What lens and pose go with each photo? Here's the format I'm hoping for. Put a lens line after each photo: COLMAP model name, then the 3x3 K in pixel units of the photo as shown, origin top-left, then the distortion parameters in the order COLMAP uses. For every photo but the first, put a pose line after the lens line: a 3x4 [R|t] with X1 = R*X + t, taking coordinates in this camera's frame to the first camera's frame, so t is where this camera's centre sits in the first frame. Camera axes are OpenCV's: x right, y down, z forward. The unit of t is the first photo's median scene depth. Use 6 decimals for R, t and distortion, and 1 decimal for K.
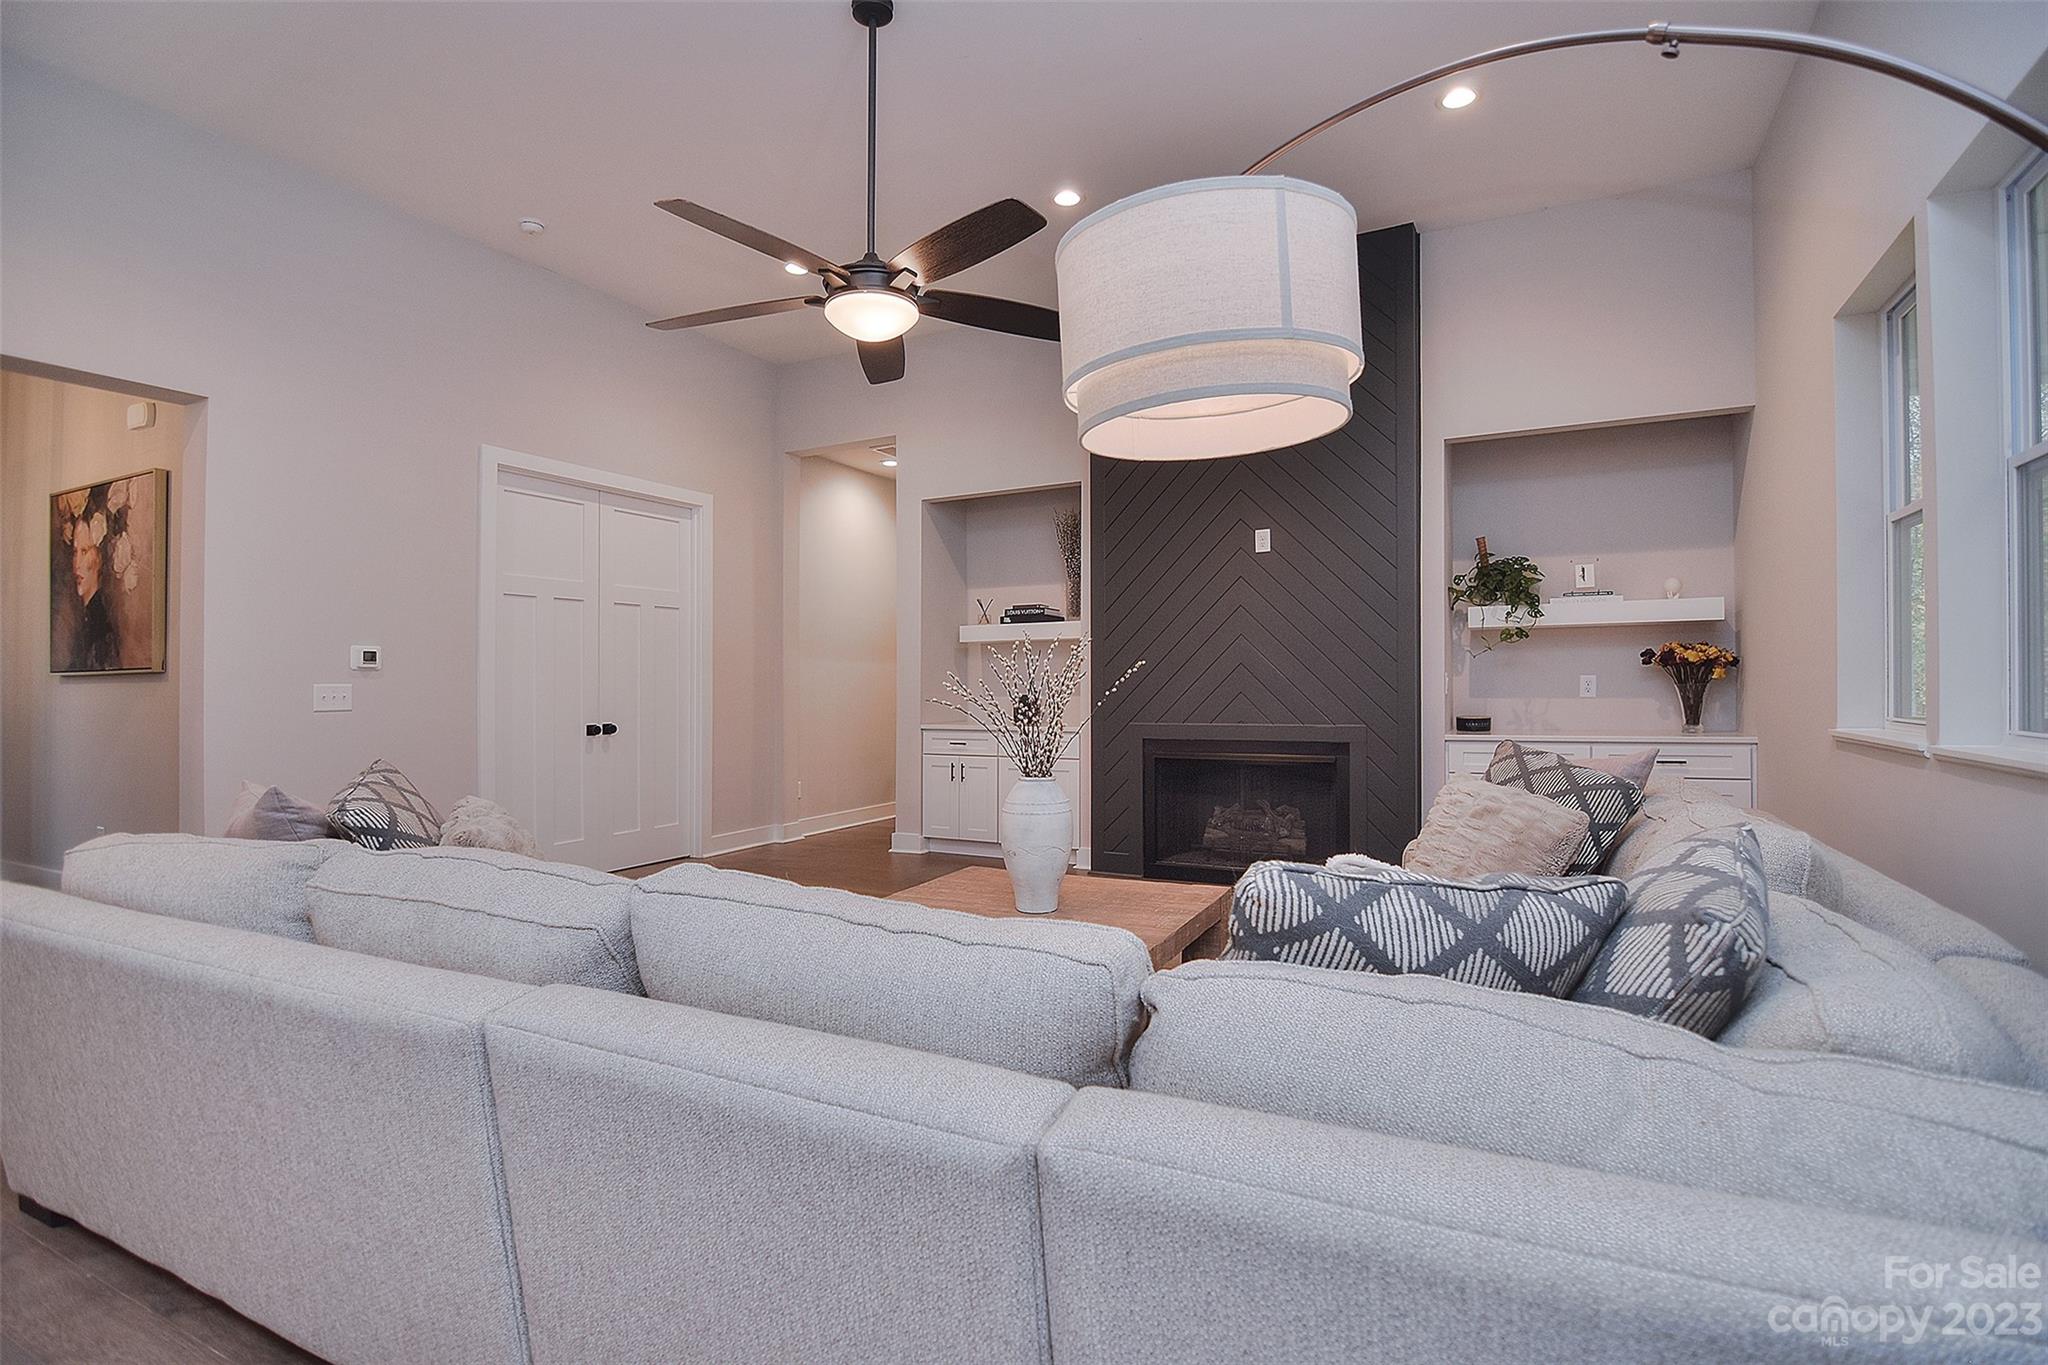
lens RADIAL K [[1001.4, 0, 1019.8], [0, 1001.4, 676.8], [0, 0, 1]] dist [-0.001092, -0.012413]
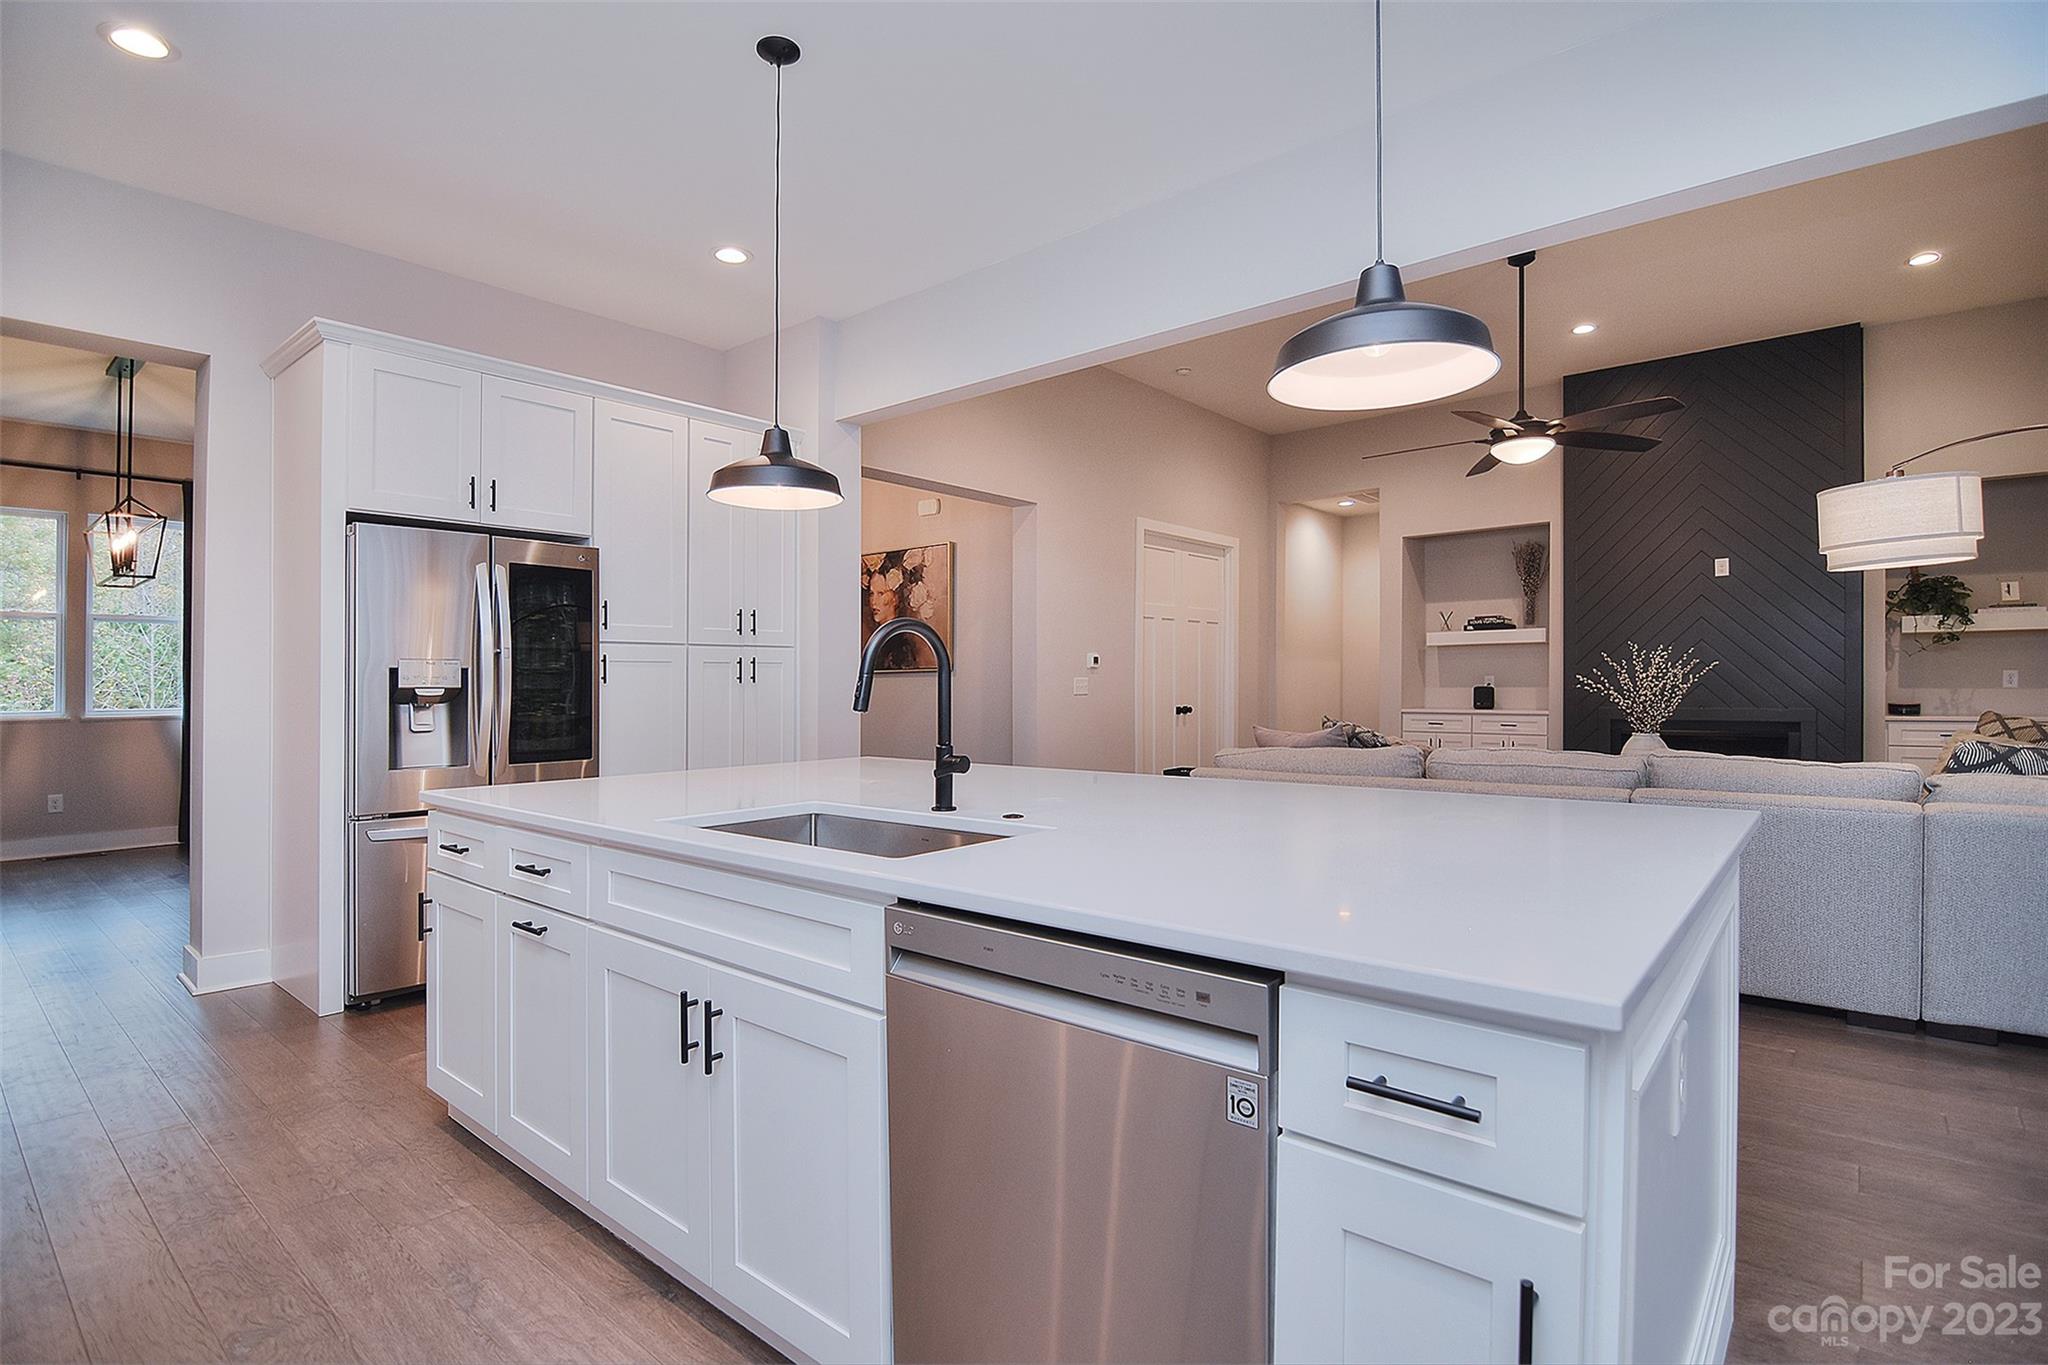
lens RADIAL K [[993.3, 0, 1024.0], [0, 993.3, 682.5], [0, 0, 1]] dist [-0.000264, -0.012114]
pose [[0.974568, 0.000001, -0.224092, -0.370712], [0.002246, 0.999950, 0.009769, -0.000461], [0.224081, -0.010024, 0.974519, -0.486641]]
